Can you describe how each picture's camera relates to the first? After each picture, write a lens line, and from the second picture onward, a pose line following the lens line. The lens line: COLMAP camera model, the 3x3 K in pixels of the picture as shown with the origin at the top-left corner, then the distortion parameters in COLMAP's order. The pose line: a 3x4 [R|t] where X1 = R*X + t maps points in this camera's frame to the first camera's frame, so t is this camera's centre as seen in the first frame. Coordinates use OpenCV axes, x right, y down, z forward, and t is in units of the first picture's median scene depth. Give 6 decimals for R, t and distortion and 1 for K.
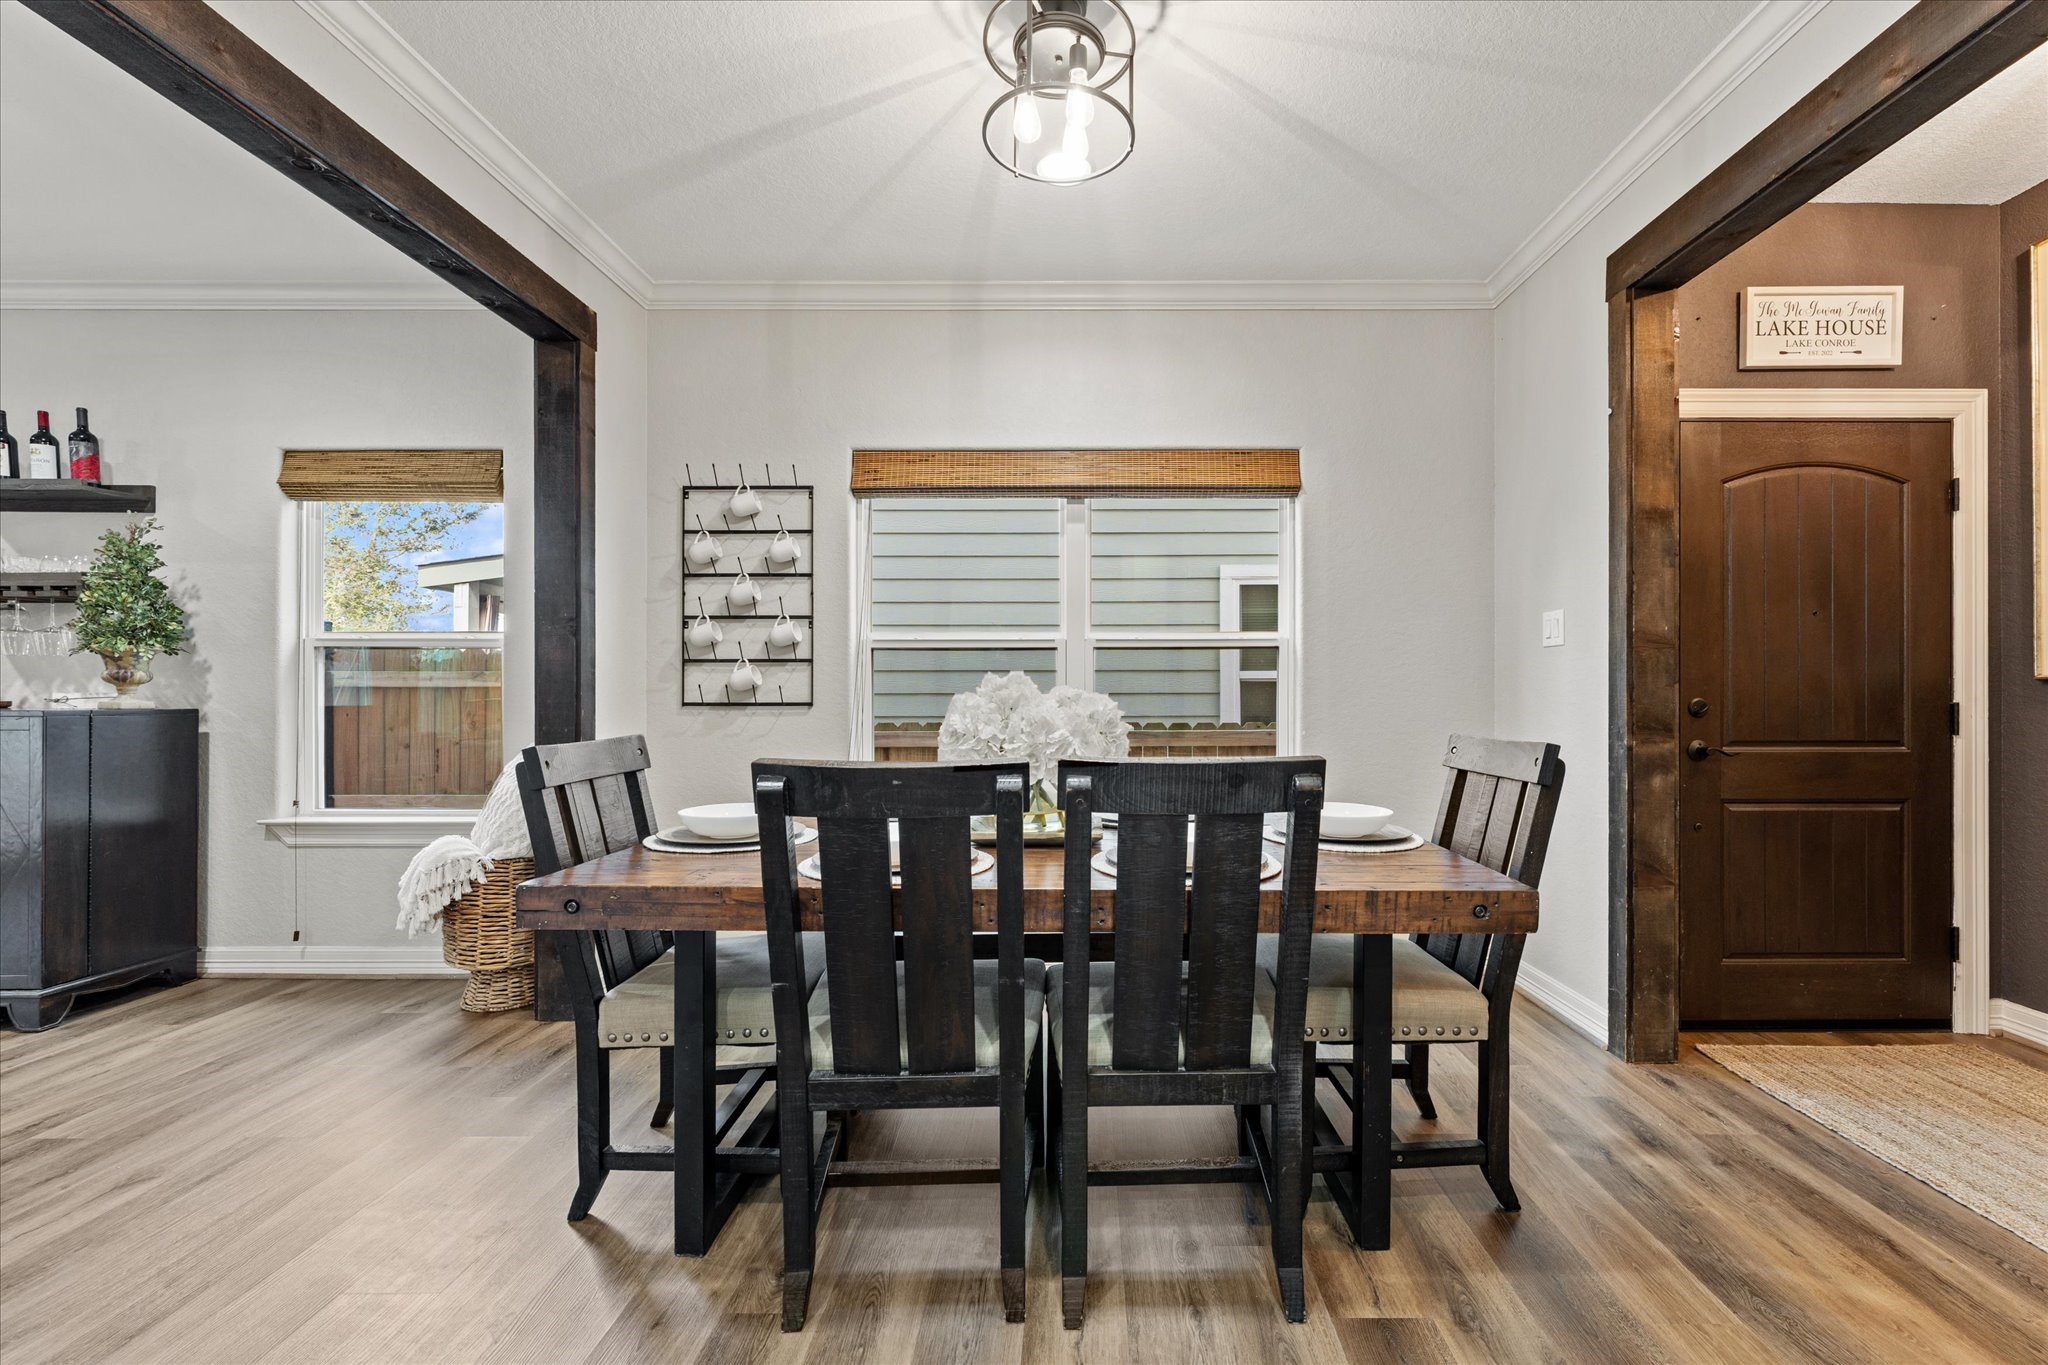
lens RADIAL K [[834.3, 0, 1098.0], [0, 834.3, 704.1], [0, 0, 1]] dist [0.000386, -0.000002]
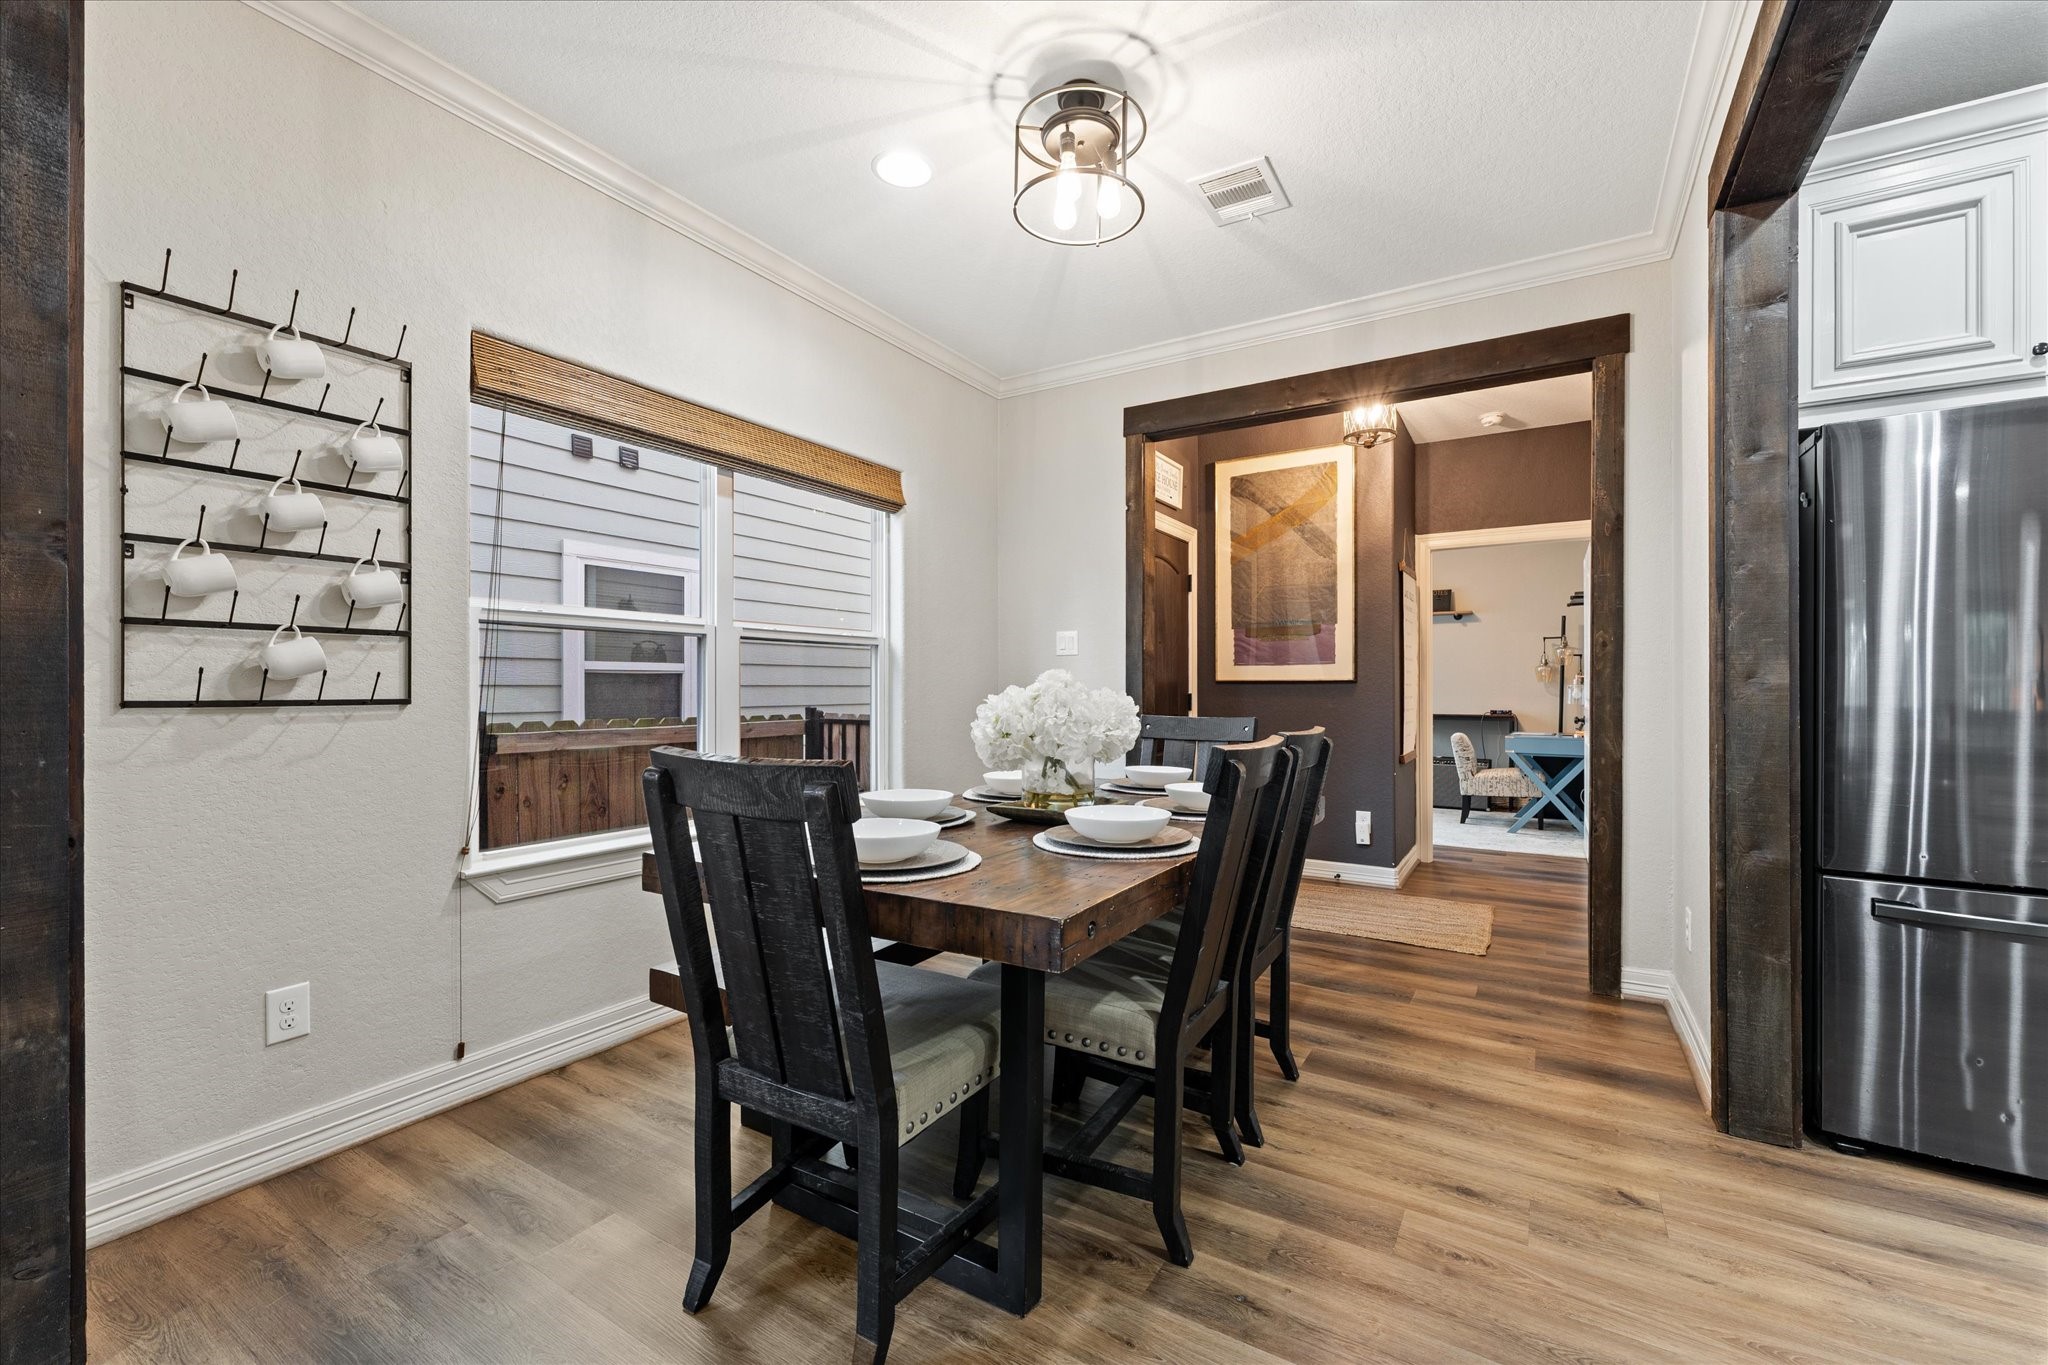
lens RADIAL K [[834.3, 0, 1014.4], [0, 834.3, 684.6], [0, 0, 1]] dist [0.000386, -0.000002]
pose [[0.540668, 0.005403, 0.841219, -1.030250], [0.006956, 0.999916, -0.010892, -0.003823], [-0.841207, 0.011741, 0.540585, 0.424284]]
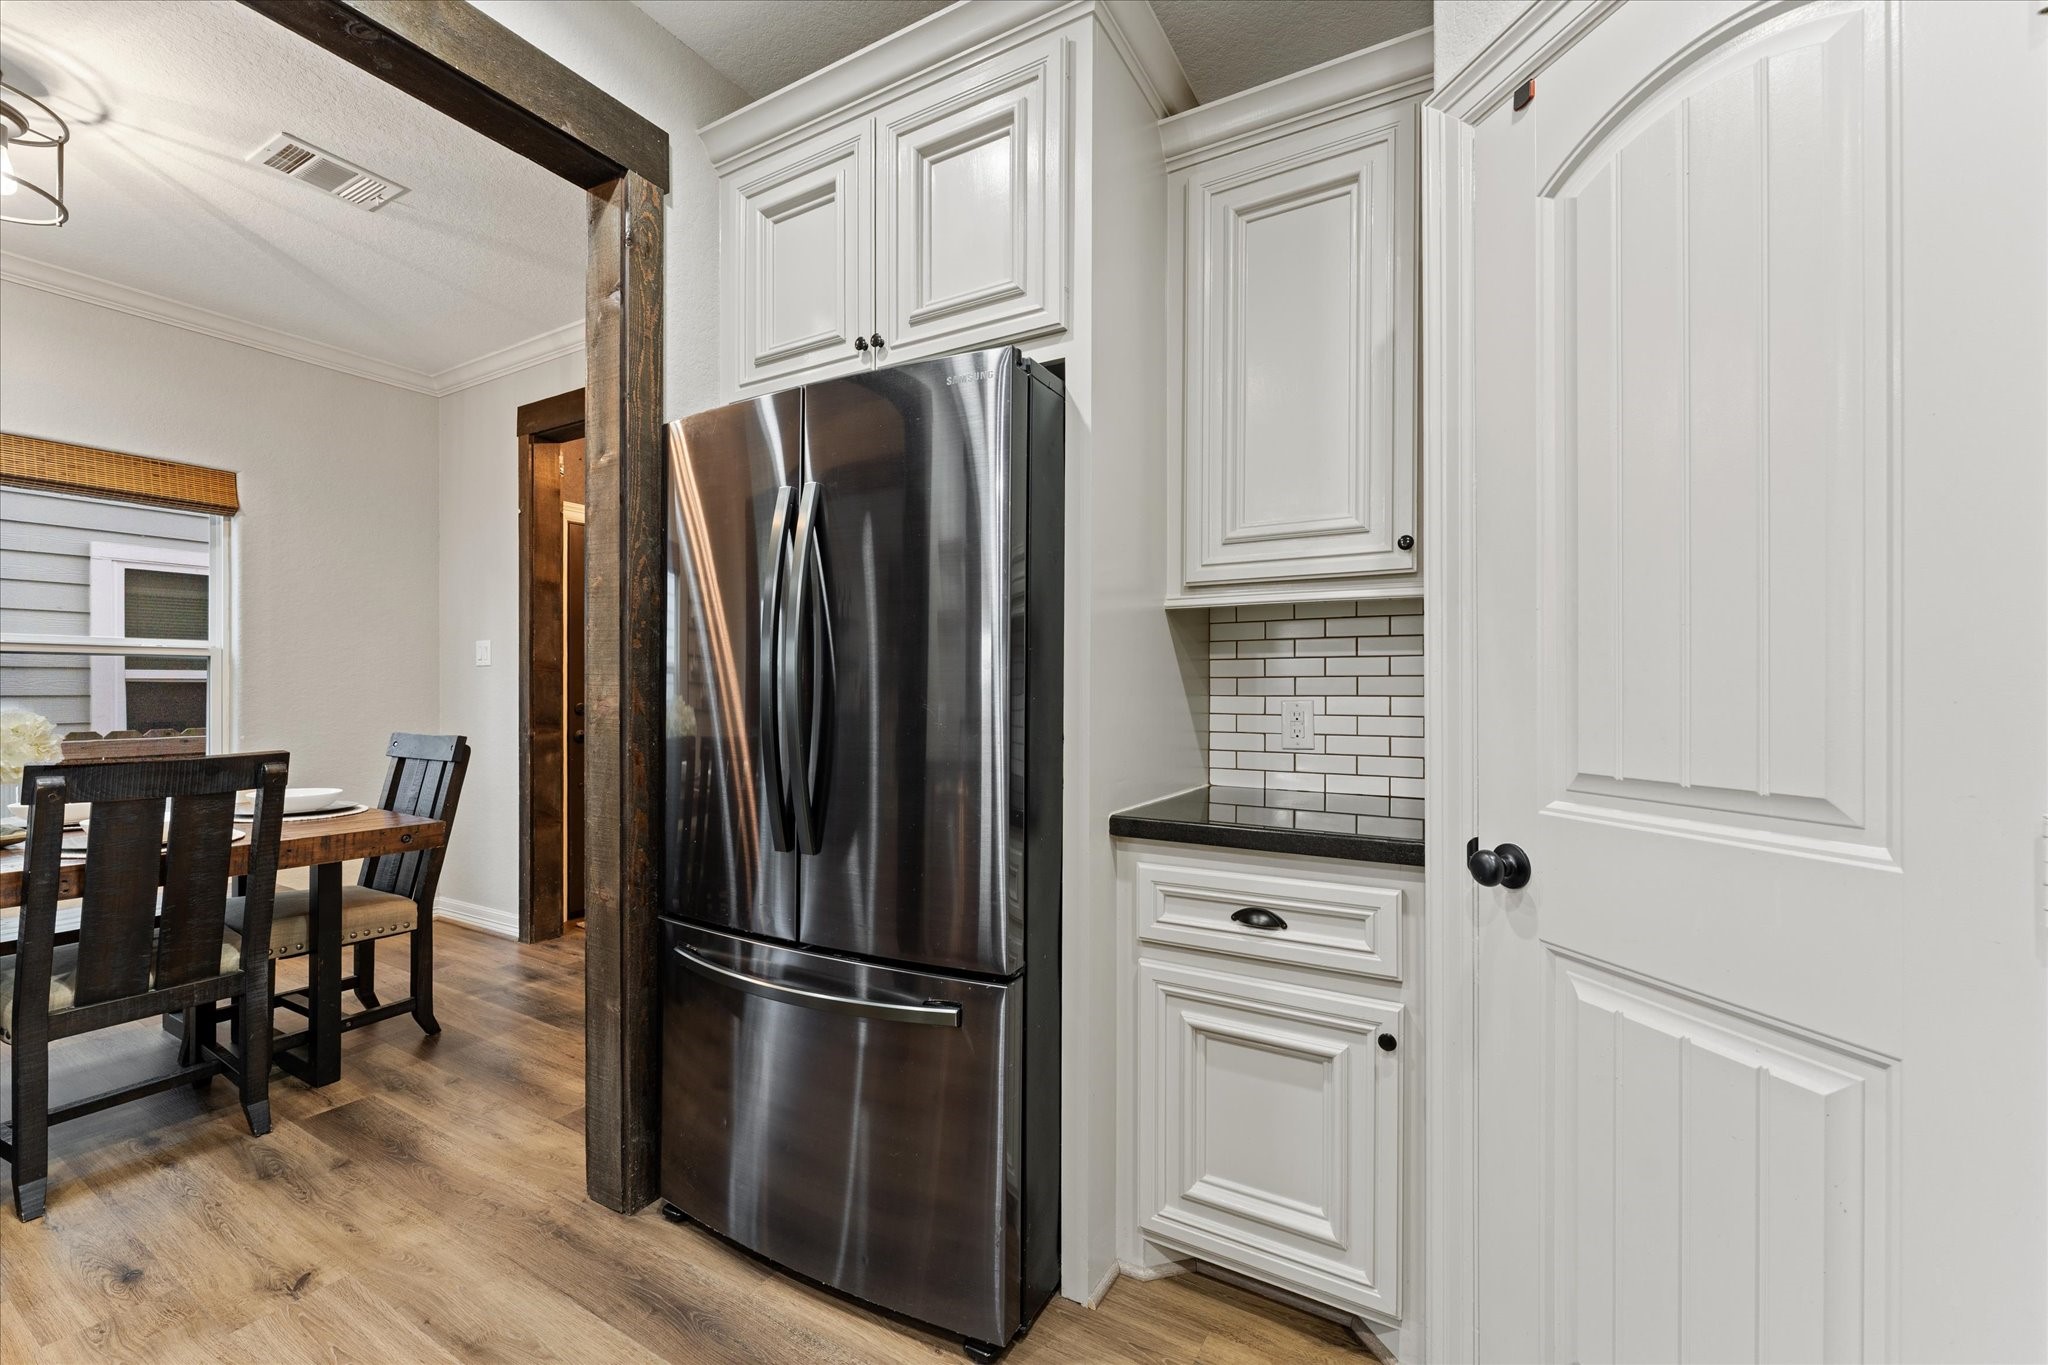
lens RADIAL K [[834.3, 0, 1017.4], [0, 834.3, 687.0], [0, 0, 1]] dist [0.000386, -0.000002]
pose [[0.524313, 0.003050, 0.851520, -0.235796], [0.008574, 0.999924, -0.008861, -0.020508], [-0.851482, 0.011946, 0.524247, -0.671218]]
